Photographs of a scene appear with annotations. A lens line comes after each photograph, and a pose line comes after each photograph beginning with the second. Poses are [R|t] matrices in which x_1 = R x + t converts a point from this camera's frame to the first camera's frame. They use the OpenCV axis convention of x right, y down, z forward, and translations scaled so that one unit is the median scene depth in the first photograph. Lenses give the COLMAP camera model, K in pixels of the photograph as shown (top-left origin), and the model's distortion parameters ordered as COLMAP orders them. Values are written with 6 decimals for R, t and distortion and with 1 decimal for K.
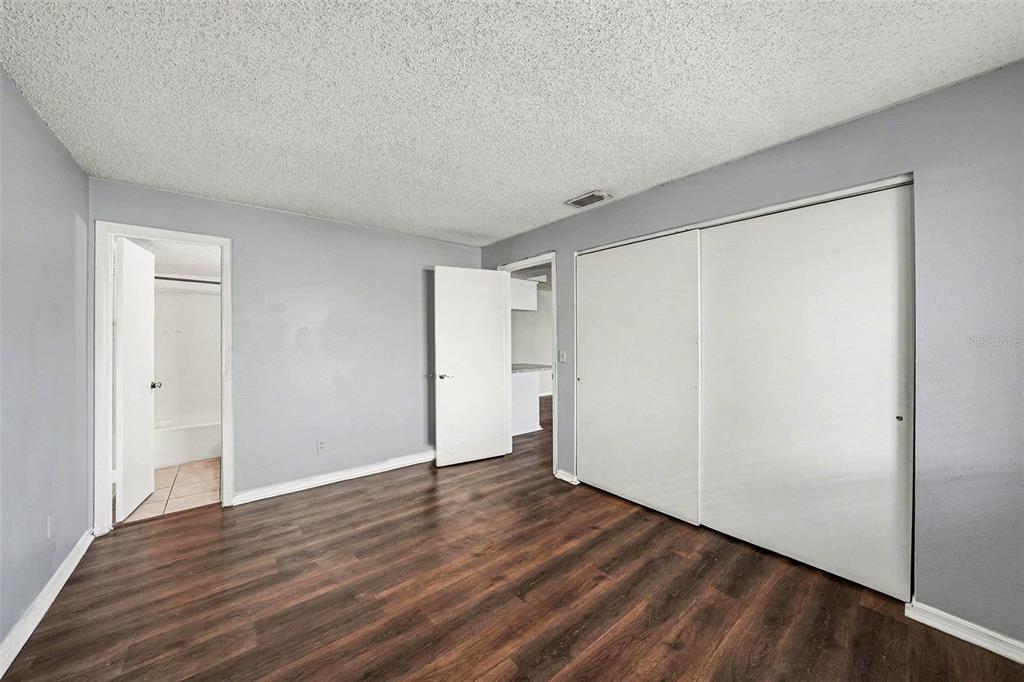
lens RADIAL K [[355.8, 0, 515.4], [0, 355.8, 332.8], [0, 0, 1]] dist [-0.024855, 0.004101]
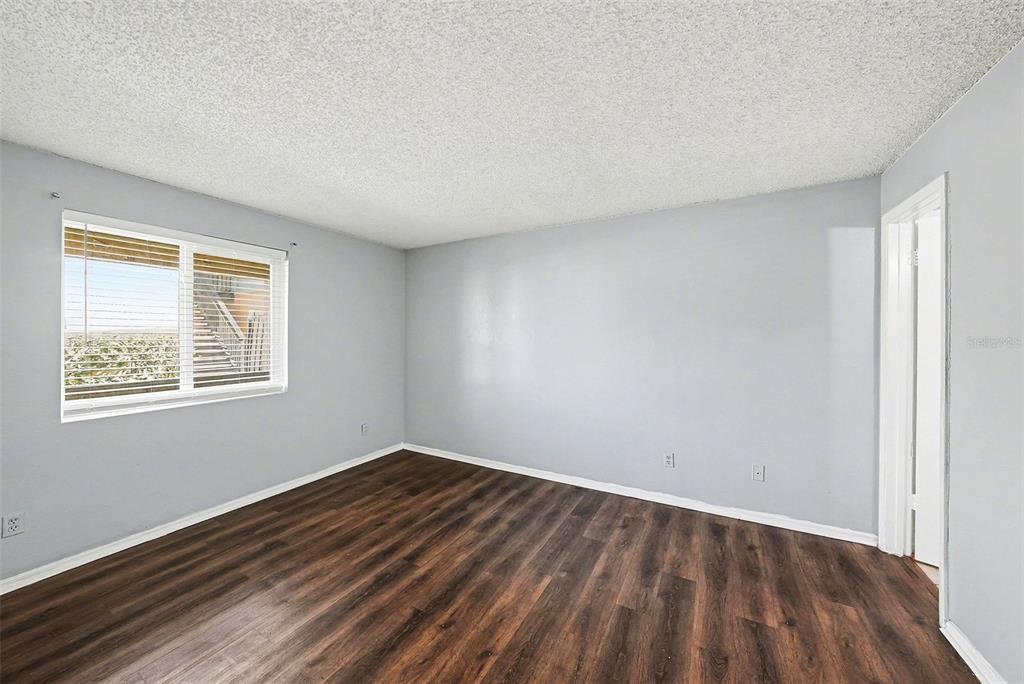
lens RADIAL K [[355.8, 0, 515.4], [0, 355.8, 333.8], [0, 0, 1]] dist [-0.024855, 0.004101]
pose [[-0.933445, 0.005419, -0.358681, 0.107970], [0.016184, 0.999504, -0.027016, 0.002472], [0.358357, -0.031023, -0.933069, 2.047360]]
